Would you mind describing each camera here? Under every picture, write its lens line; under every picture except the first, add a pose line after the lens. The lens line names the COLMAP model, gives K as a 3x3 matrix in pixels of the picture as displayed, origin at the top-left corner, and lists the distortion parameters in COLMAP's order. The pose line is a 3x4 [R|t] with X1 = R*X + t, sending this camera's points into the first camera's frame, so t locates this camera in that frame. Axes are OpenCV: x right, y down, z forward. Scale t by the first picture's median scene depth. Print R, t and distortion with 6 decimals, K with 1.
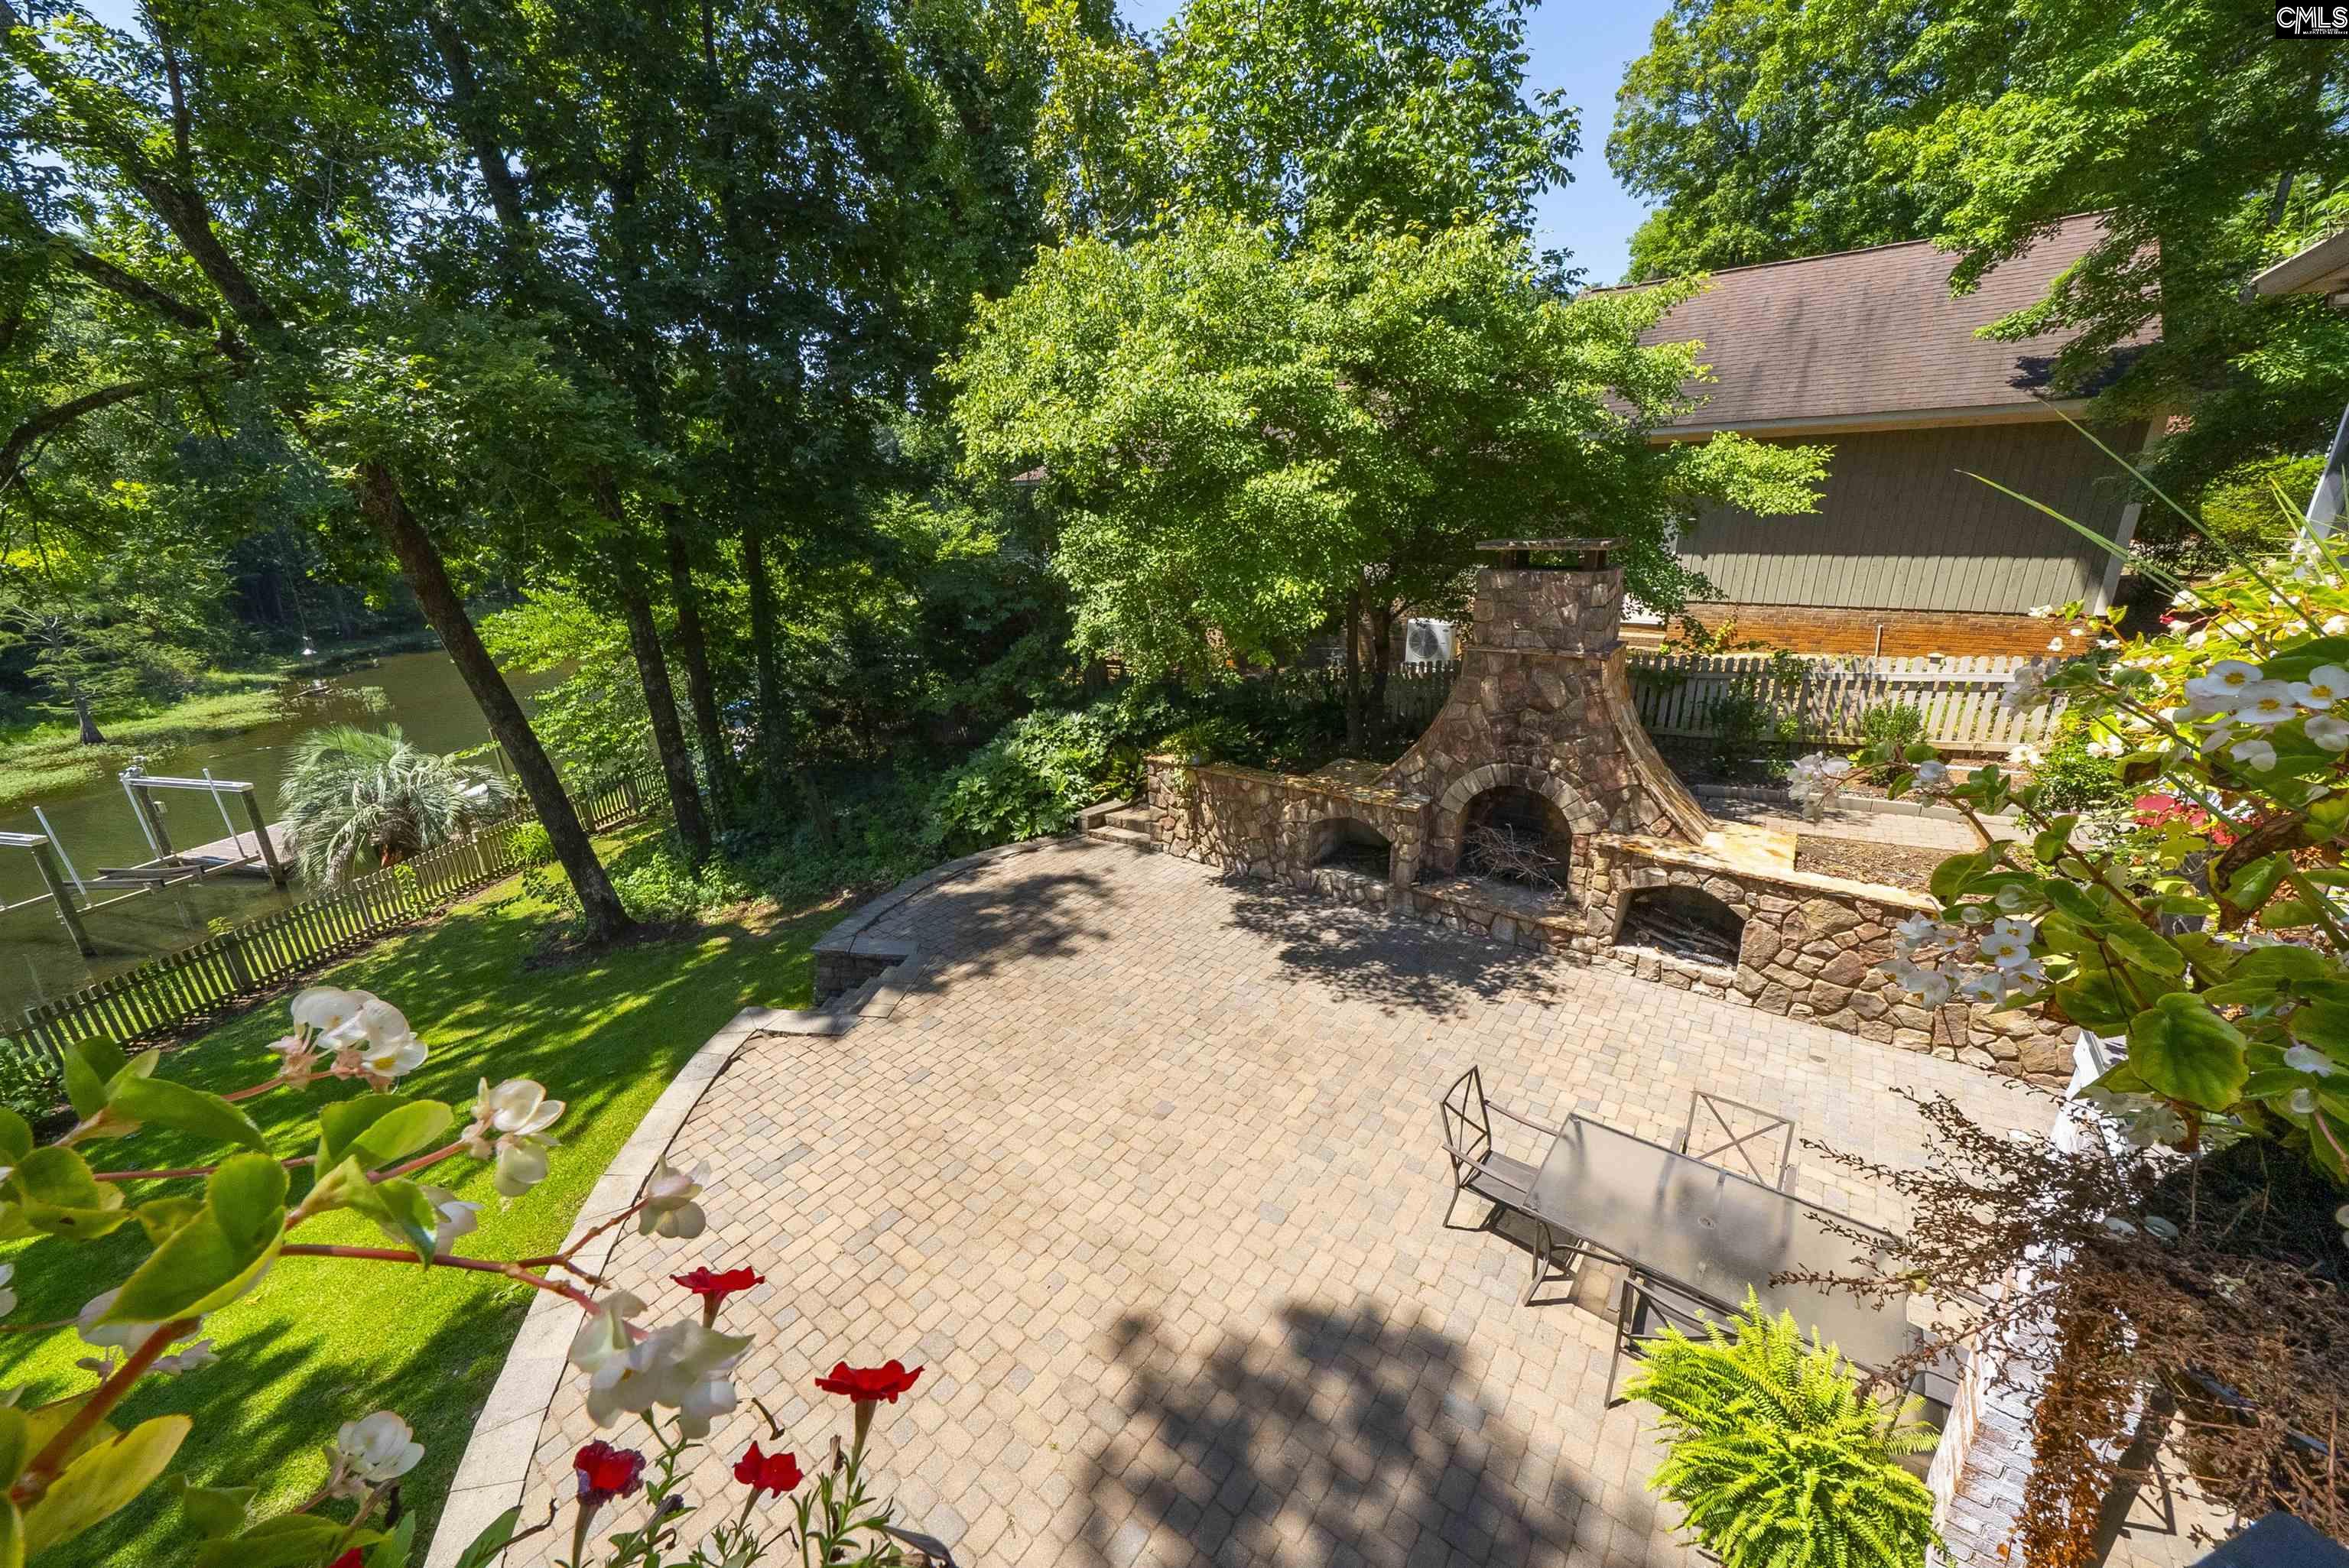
lens RADIAL K [[852.5, 0, 1153.6], [0, 852.5, 779.6], [0, 0, 1]] dist [0.001872, -0.002200]
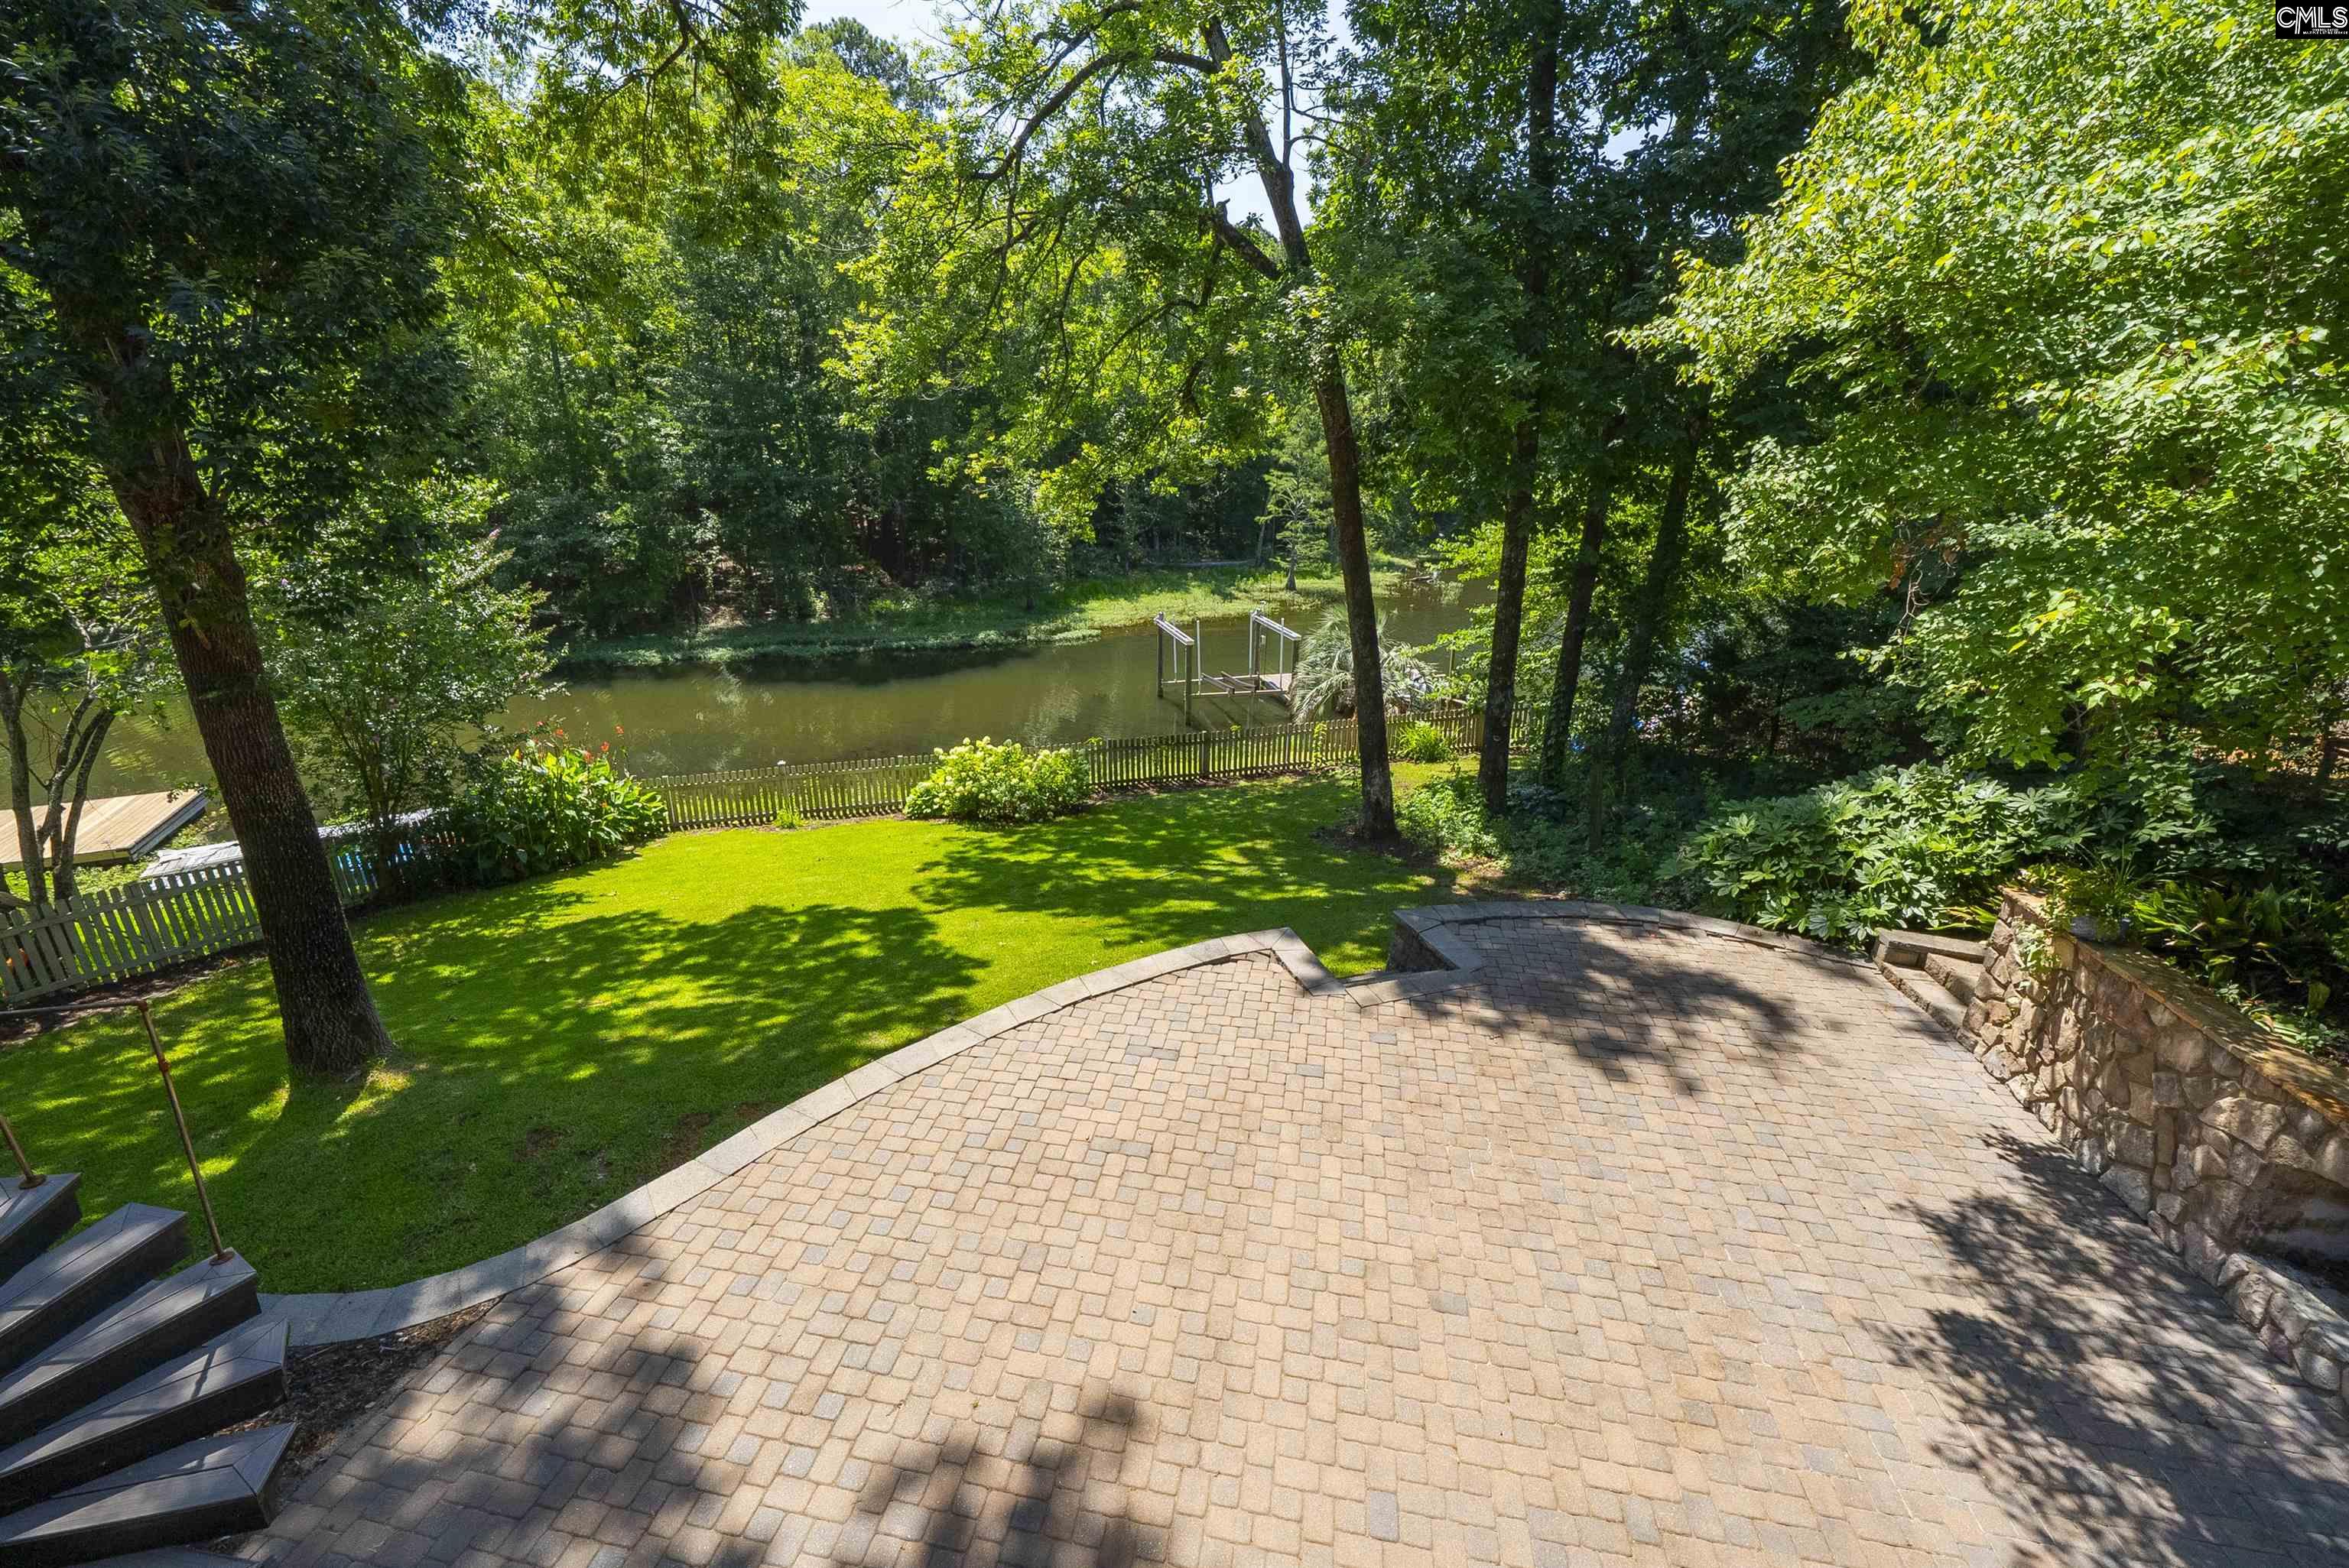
lens RADIAL K [[966.8, 0, 1157.5], [0, 966.8, 781.7], [0, 0, 1]] dist [0.009866, -0.002418]
pose [[0.452499, 0.330150, -0.828399, 0.312332], [-0.291406, 0.932690, 0.212538, -0.081455], [0.842809, 0.145227, 0.518249, 0.240199]]
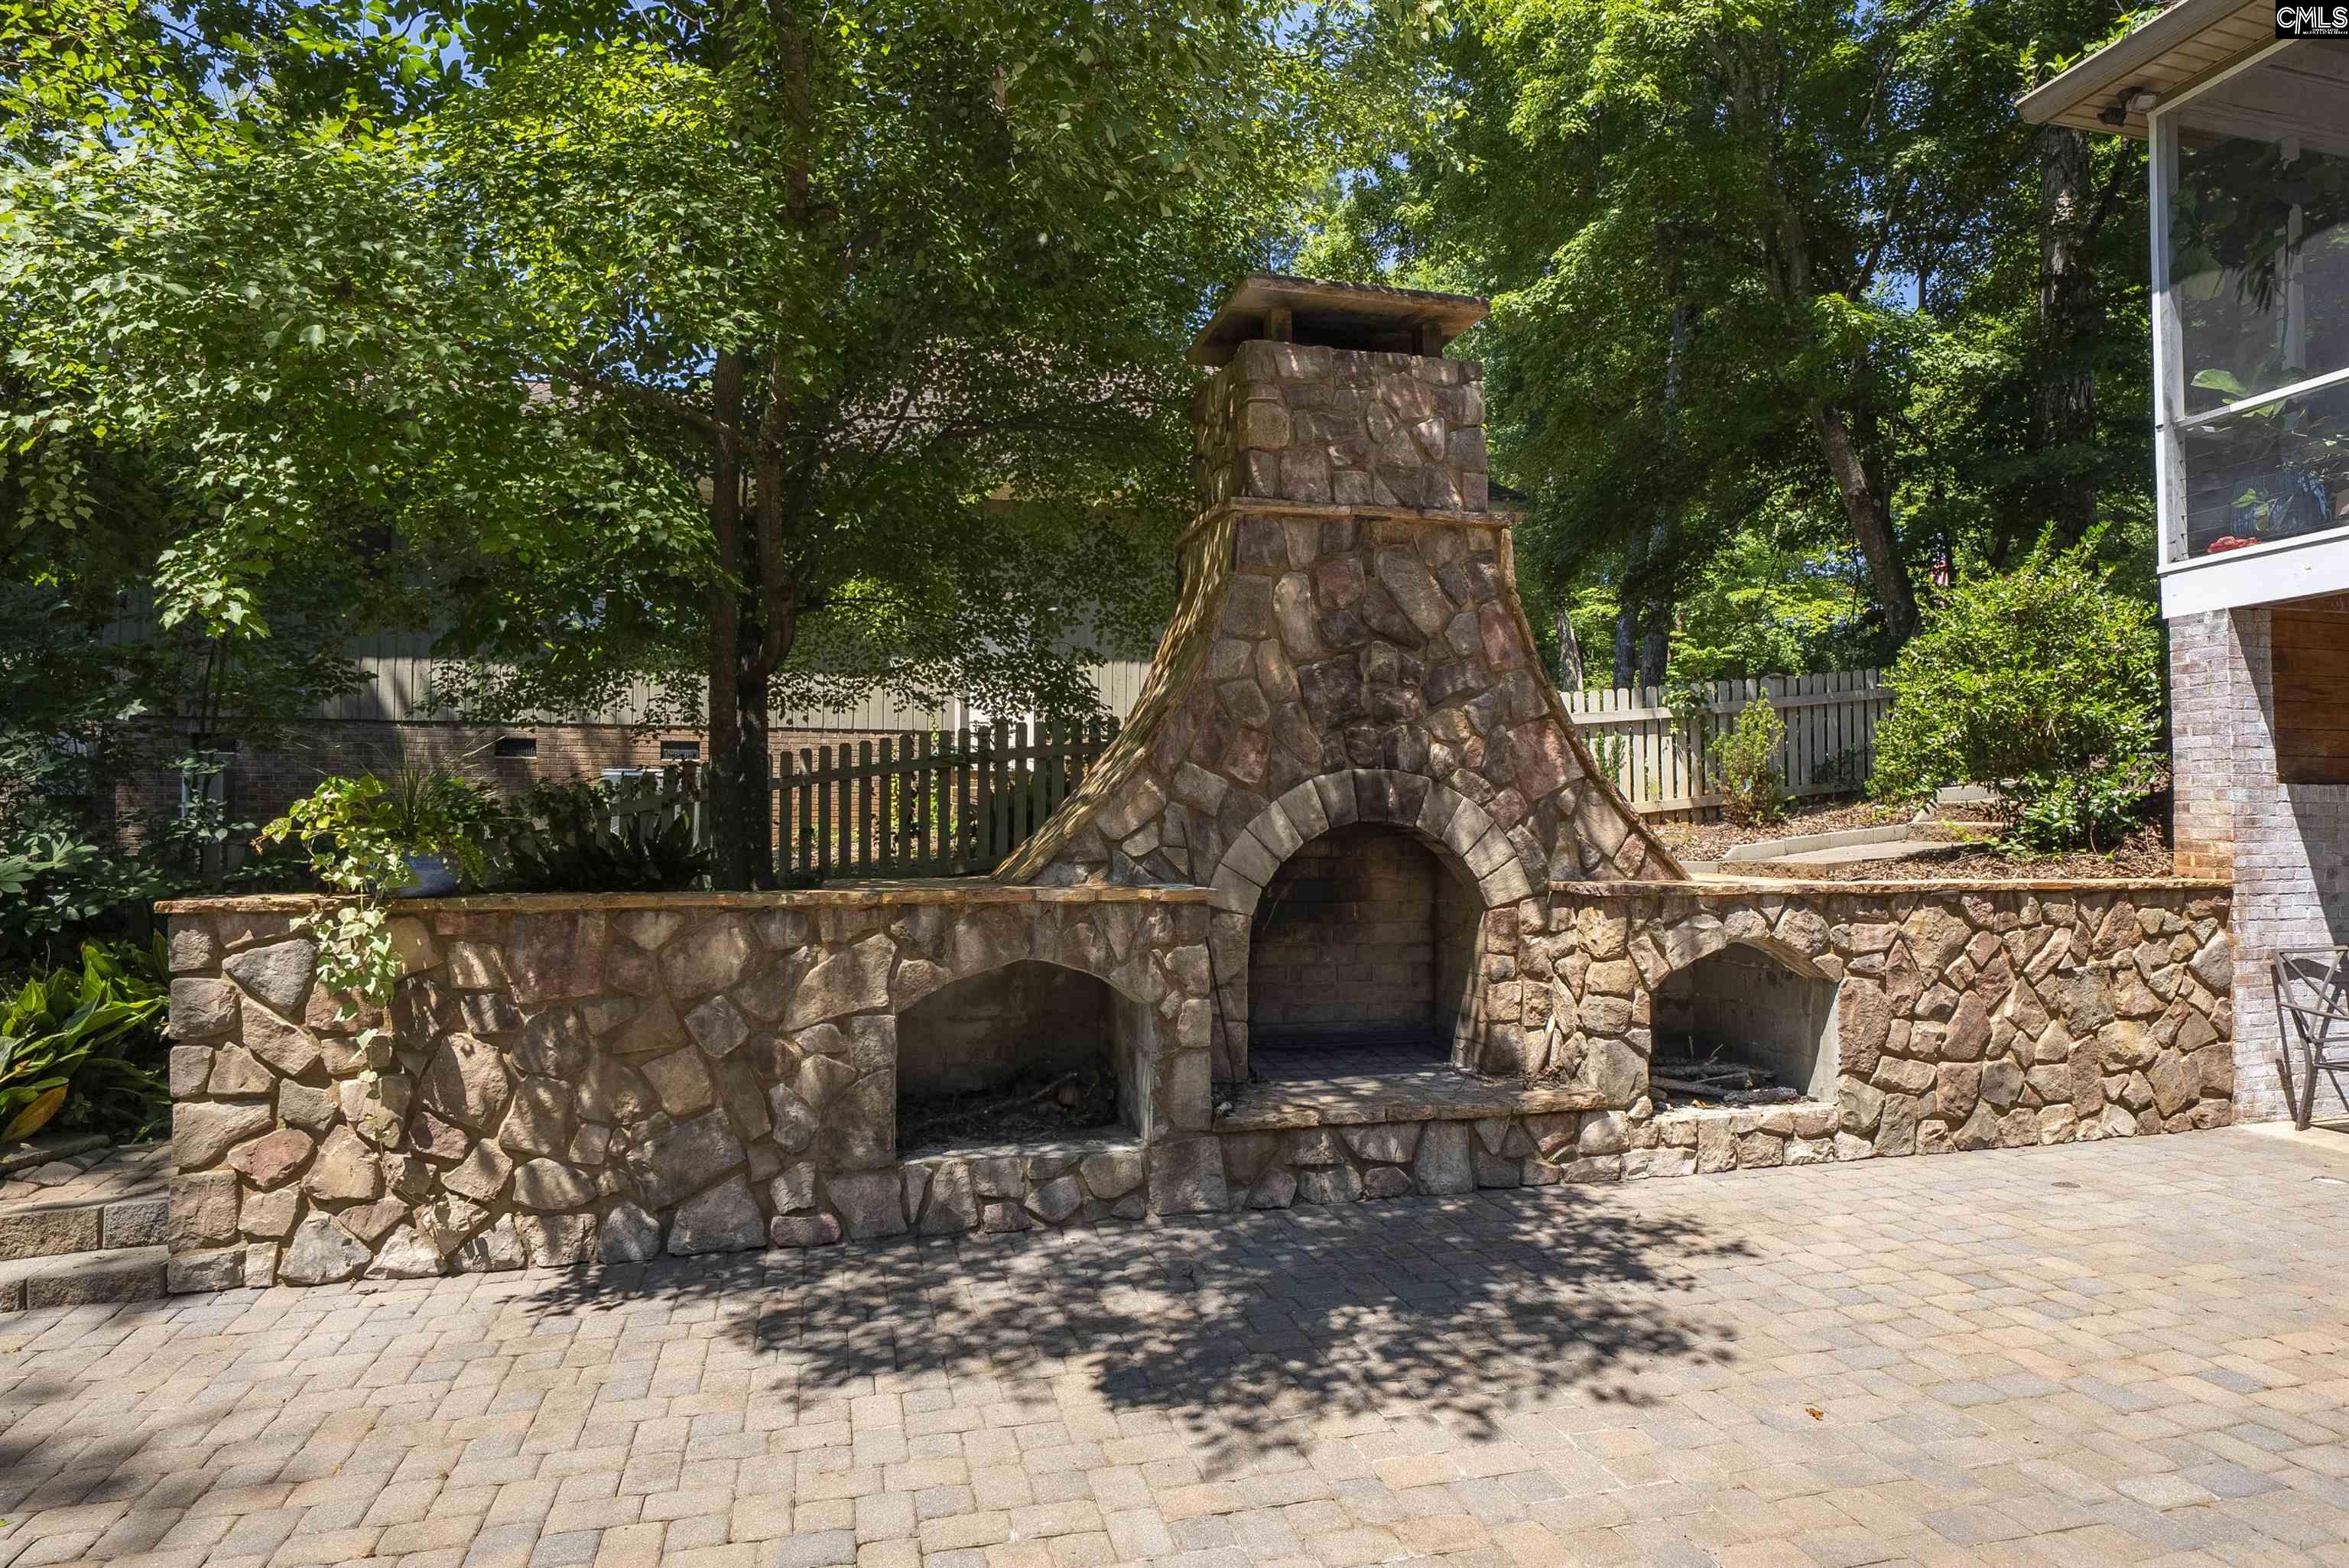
lens RADIAL K [[1318.1, 0, 1136.0], [0, 1318.1, 789.9], [0, 0, 1]] dist [-0.007663, -0.003955]
pose [[0.616563, 0.050890, 0.785659, -0.178240], [0.219821, 0.947096, -0.233856, 0.123137], [-0.755996, 0.316891, 0.572757, 0.692044]]
